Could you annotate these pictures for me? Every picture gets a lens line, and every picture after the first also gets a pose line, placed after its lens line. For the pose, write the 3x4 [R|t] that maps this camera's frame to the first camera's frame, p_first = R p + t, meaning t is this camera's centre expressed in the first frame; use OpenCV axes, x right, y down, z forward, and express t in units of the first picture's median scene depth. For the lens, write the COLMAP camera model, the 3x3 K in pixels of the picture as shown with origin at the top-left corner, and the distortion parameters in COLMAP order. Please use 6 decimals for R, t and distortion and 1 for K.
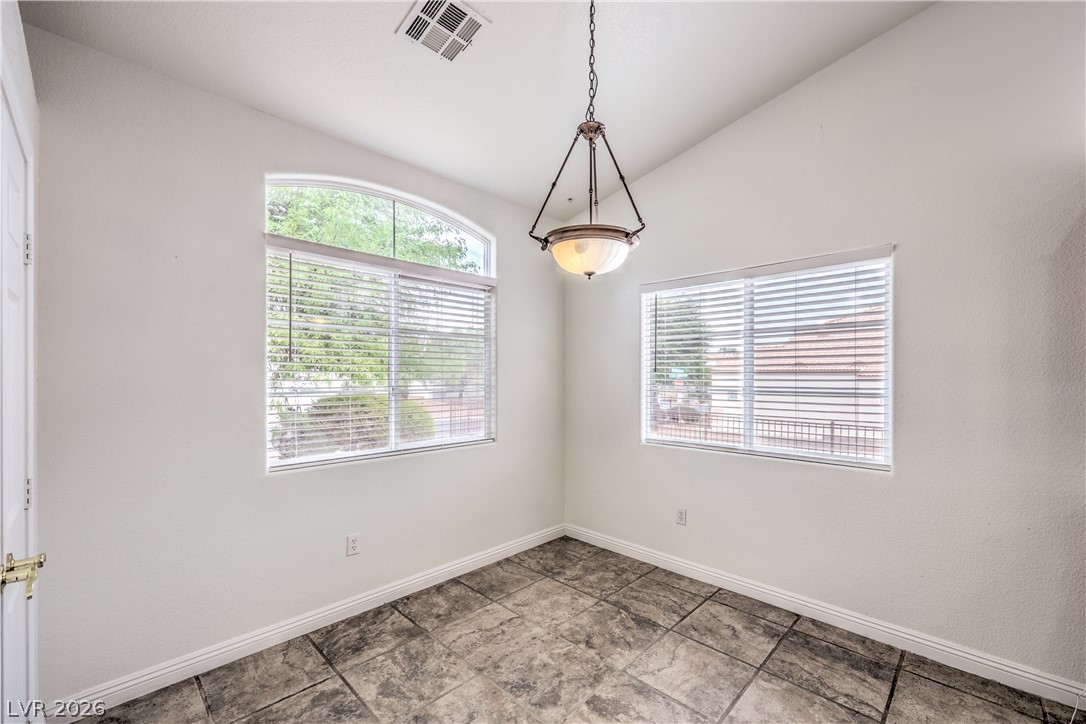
lens RADIAL K [[445.5, 0, 543.2], [0, 445.5, 378.3], [0, 0, 1]] dist [0.000648, -0.000027]
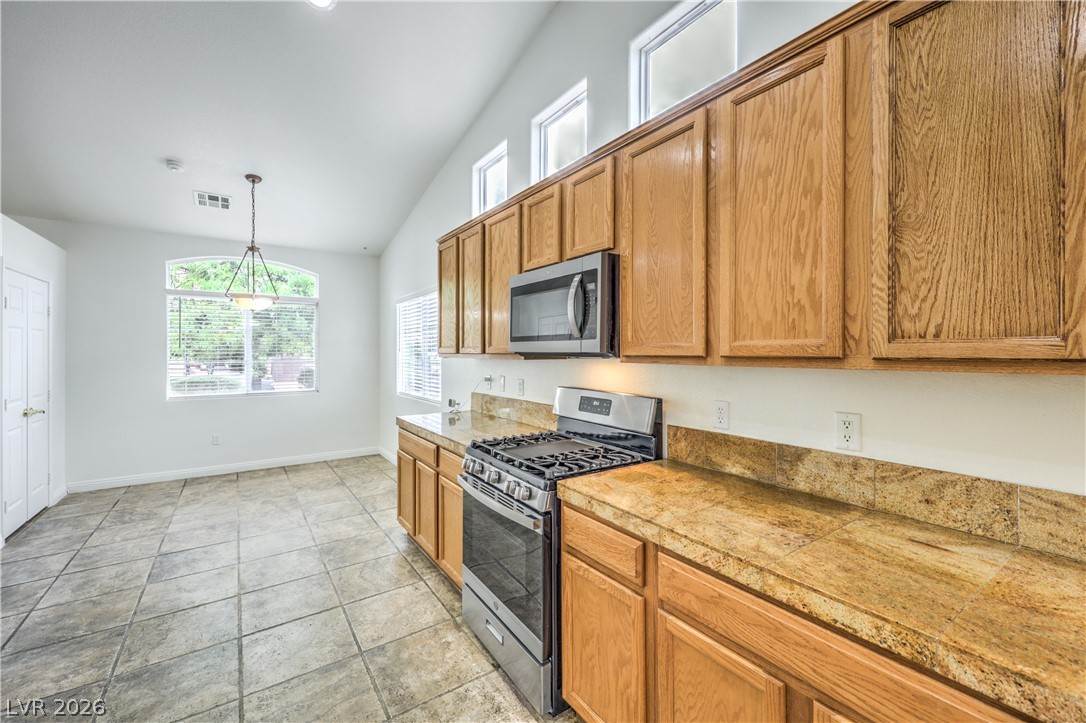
lens RADIAL K [[447.2, 0, 546.6], [0, 447.2, 350.4], [0, 0, 1]] dist [0.002793, -0.000091]
pose [[0.982380, -0.003780, -0.186858, 1.583842], [0.002786, 0.999981, -0.005579, -0.010377], [0.186875, 0.004960, 0.982371, -0.783113]]
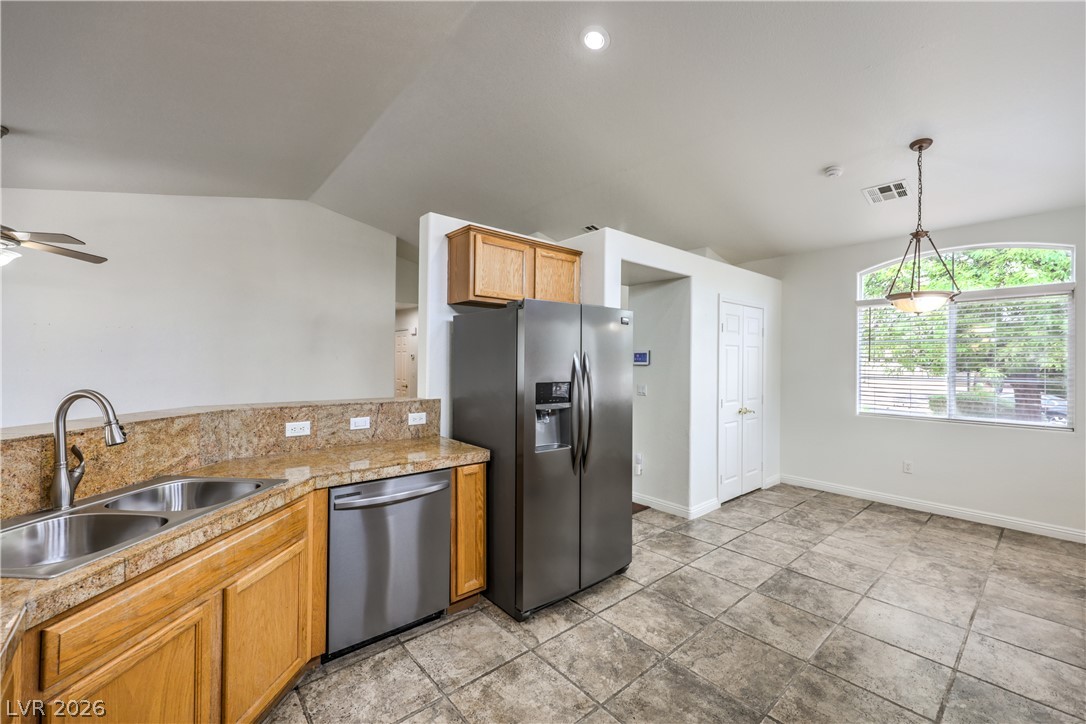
lens RADIAL K [[439.0, 0, 550.6], [0, 439.0, 361.3], [0, 0, 1]] dist [0.001645, -0.000552]
pose [[-0.079253, -0.004127, -0.996846, 1.557666], [-0.011950, 0.999924, -0.003190, -0.015189], [0.996783, 0.011660, -0.079297, -0.275821]]
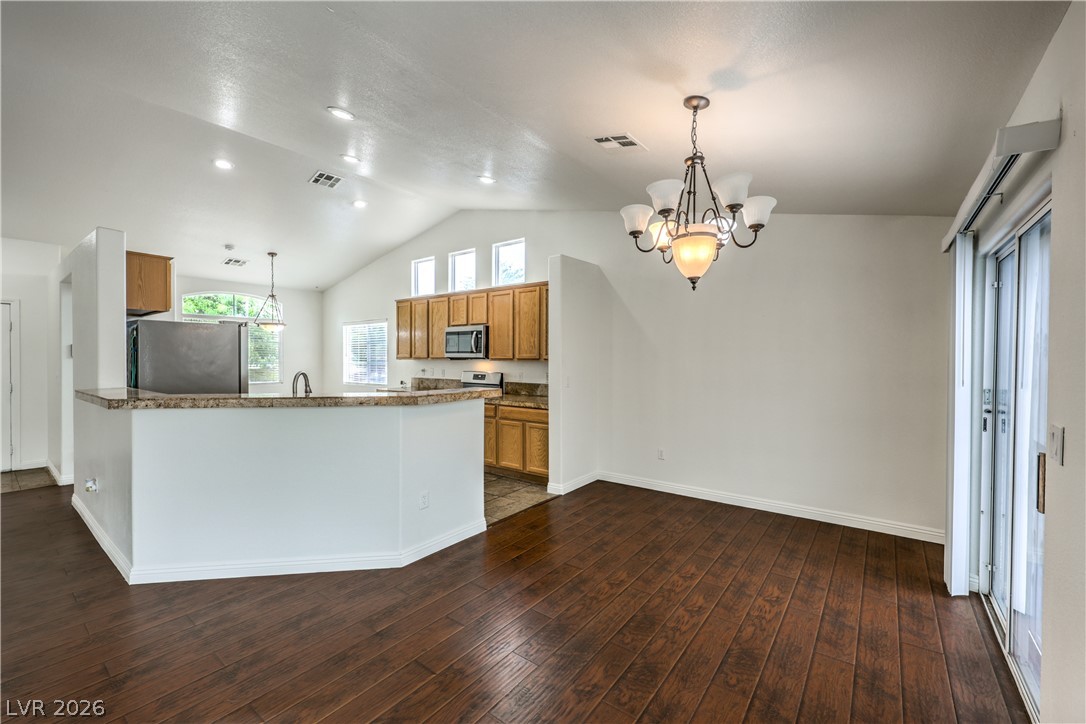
lens RADIAL K [[454.6, 0, 547.1], [0, 454.6, 352.0], [0, 0, 1]] dist [0.011947, -0.000026]
pose [[0.993379, -0.001939, 0.114865, 1.593278], [0.002886, 0.999963, -0.008076, -0.020006], [-0.114845, 0.008354, 0.993348, -2.550828]]
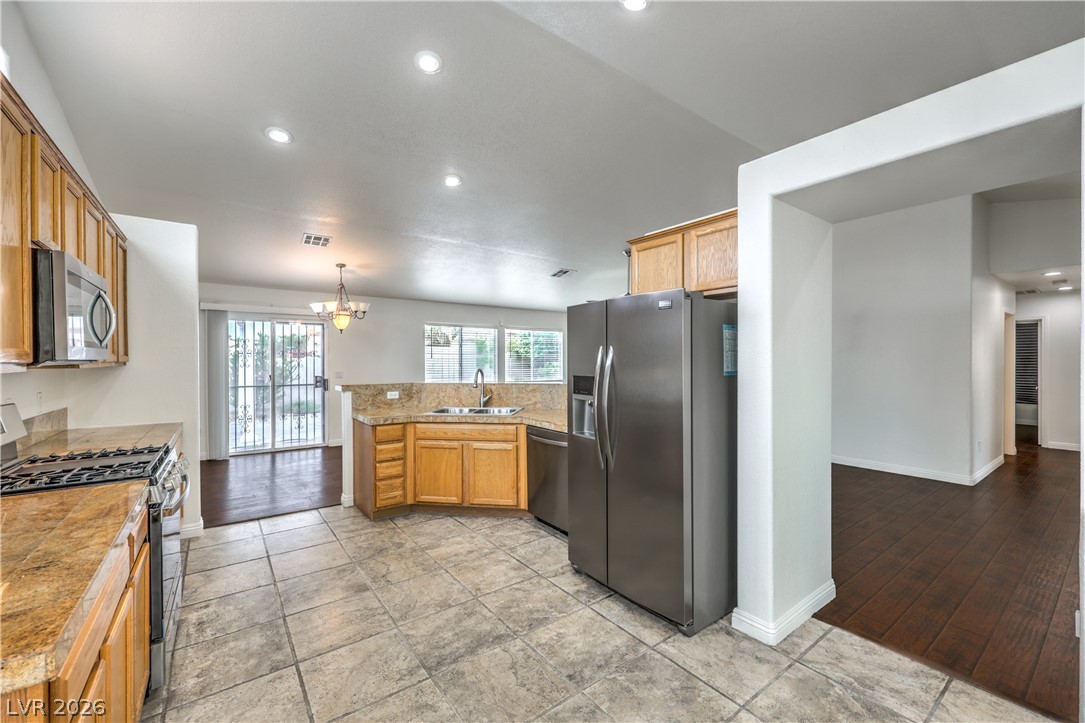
lens RADIAL K [[438.6, 0, 550.1], [0, 438.6, 360.8], [0, 0, 1]] dist [0.001645, -0.000552]
pose [[-0.989634, 0.000467, 0.143611, 0.400279], [0.001520, 0.999973, 0.007222, -0.017258], [-0.143604, 0.007366, -0.989608, 0.852348]]
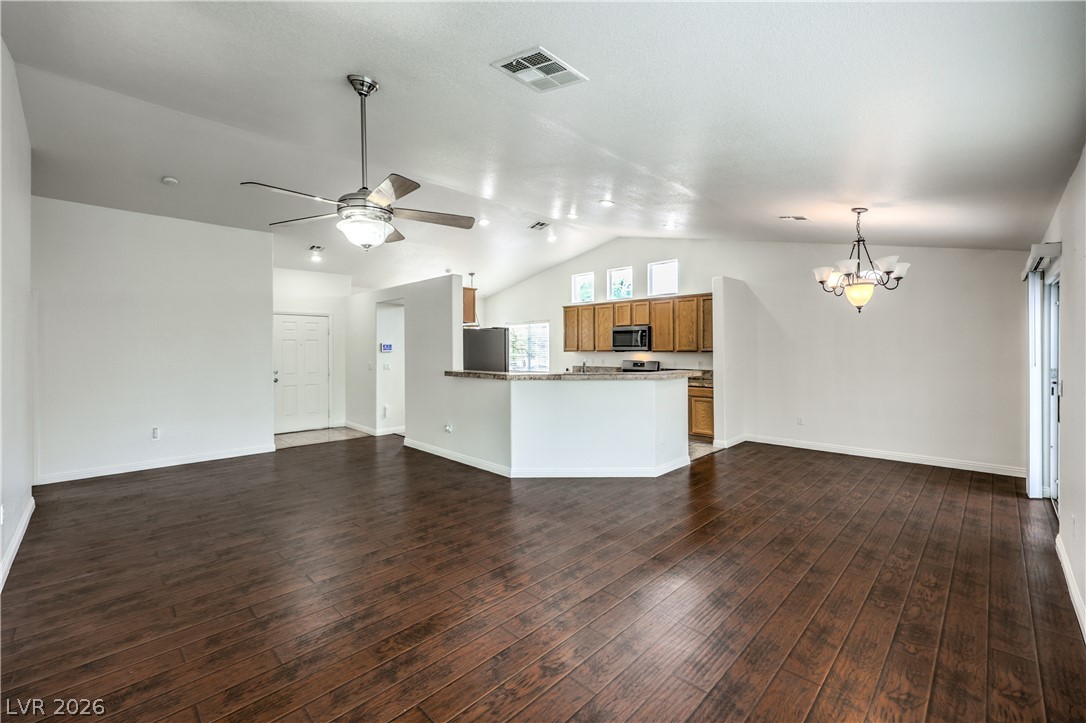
lens RADIAL K [[451.9, 0, 547.0], [0, 451.9, 345.9], [0, 0, 1]] dist [-0.001539, -0.000304]
pose [[0.999959, -0.006106, -0.006696, 0.801819], [0.006061, 0.999958, -0.006854, -0.023513], [0.006738, 0.006814, 0.999954, -3.357645]]
